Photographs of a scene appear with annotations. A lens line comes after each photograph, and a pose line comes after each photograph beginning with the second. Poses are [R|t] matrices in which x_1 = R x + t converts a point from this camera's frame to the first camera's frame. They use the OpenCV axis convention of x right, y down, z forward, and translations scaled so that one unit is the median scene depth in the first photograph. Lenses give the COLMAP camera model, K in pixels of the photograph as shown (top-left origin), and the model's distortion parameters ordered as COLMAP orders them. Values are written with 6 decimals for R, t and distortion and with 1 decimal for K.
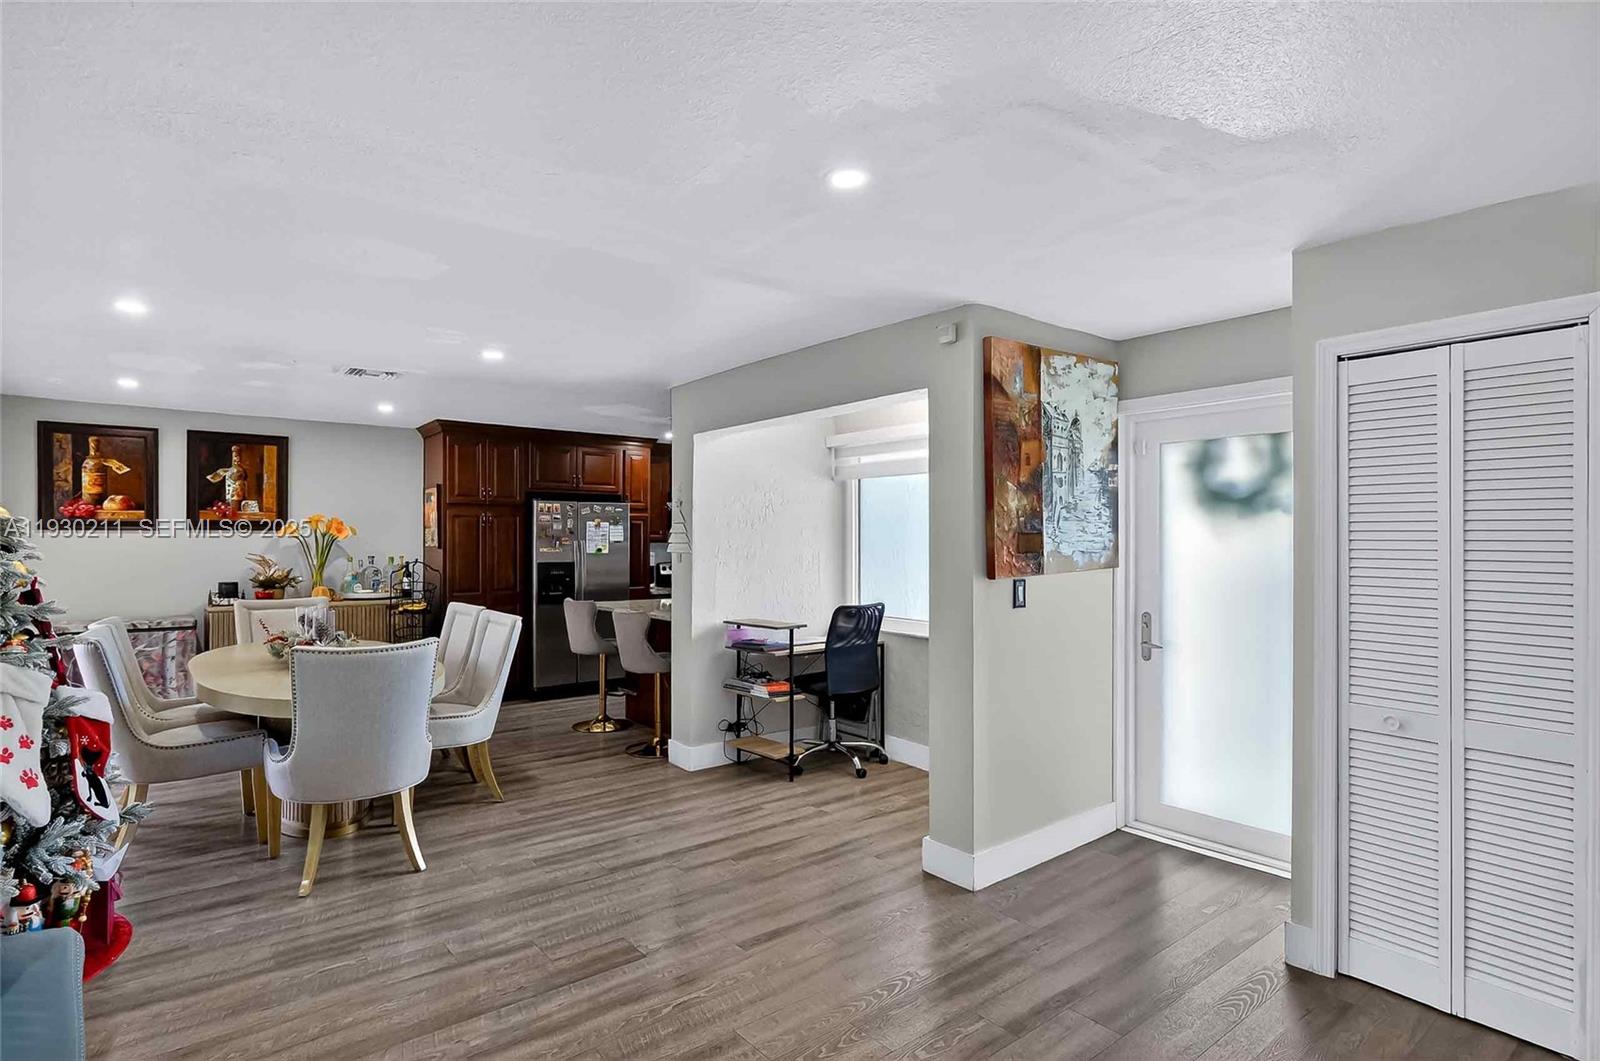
lens RADIAL K [[788.1, 0, 798.2], [0, 788.1, 553.3], [0, 0, 1]] dist [-0.001092, -0.000216]
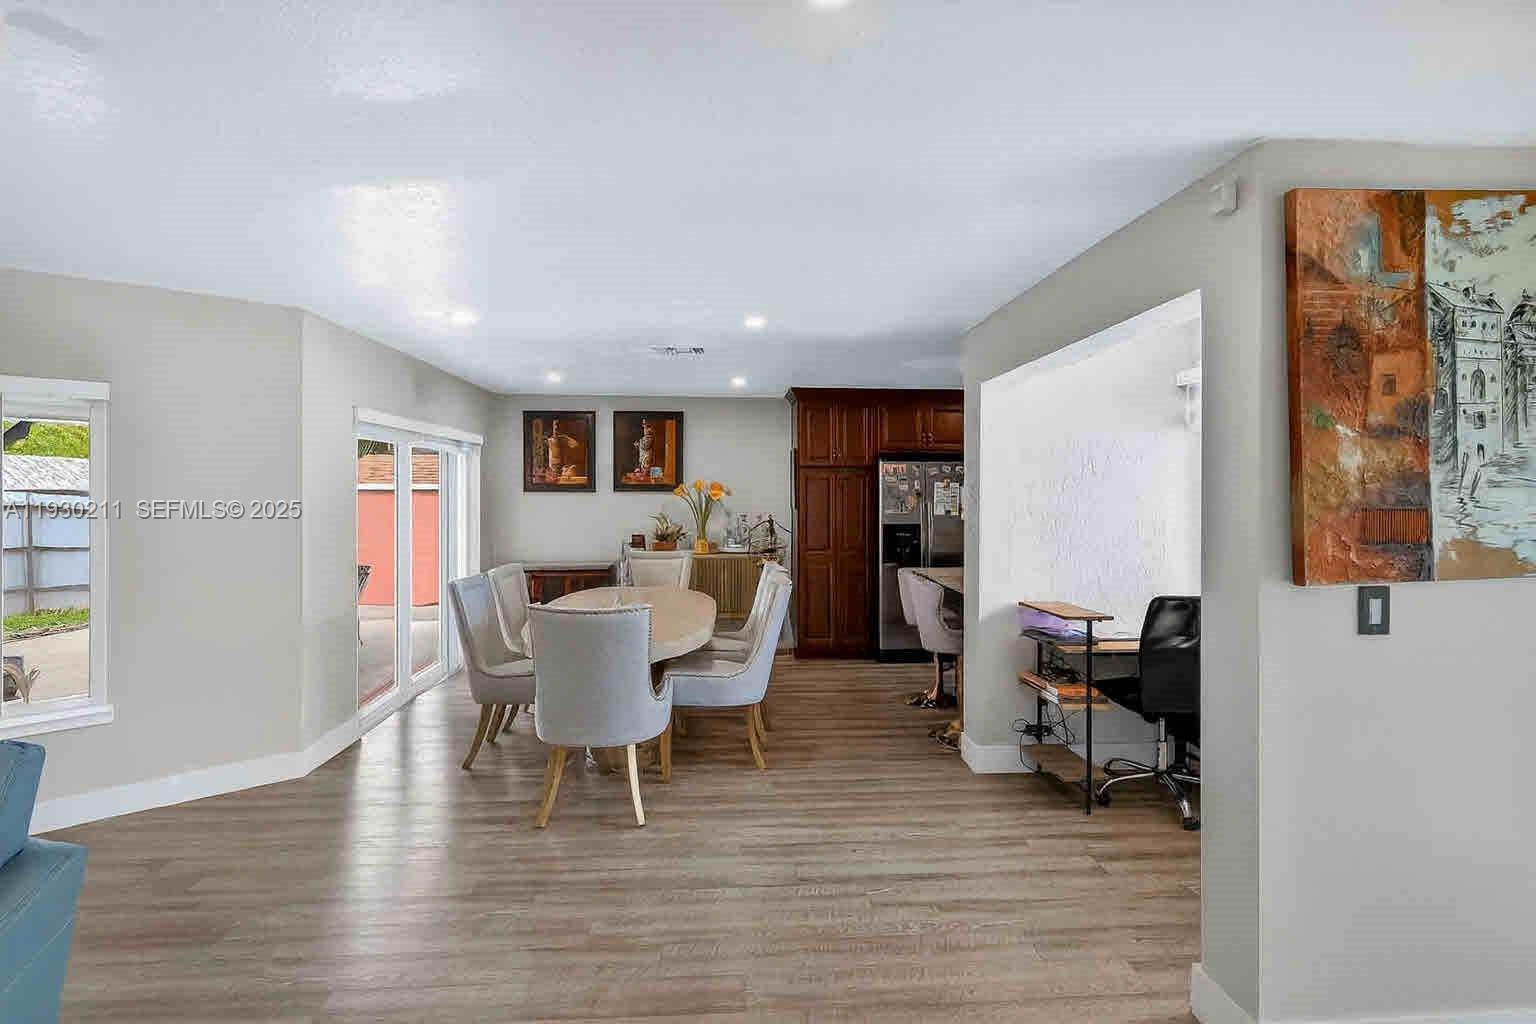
lens RADIAL K [[774.3, 0, 770.9], [0, 774.3, 505.6], [0, 0, 1]] dist [0.000084, -0.000353]
pose [[0.833830, 0.011089, -0.551910, 0.163987], [-0.013819, 0.999904, -0.000787, -0.015799], [0.551849, 0.008283, 0.833903, 0.189839]]
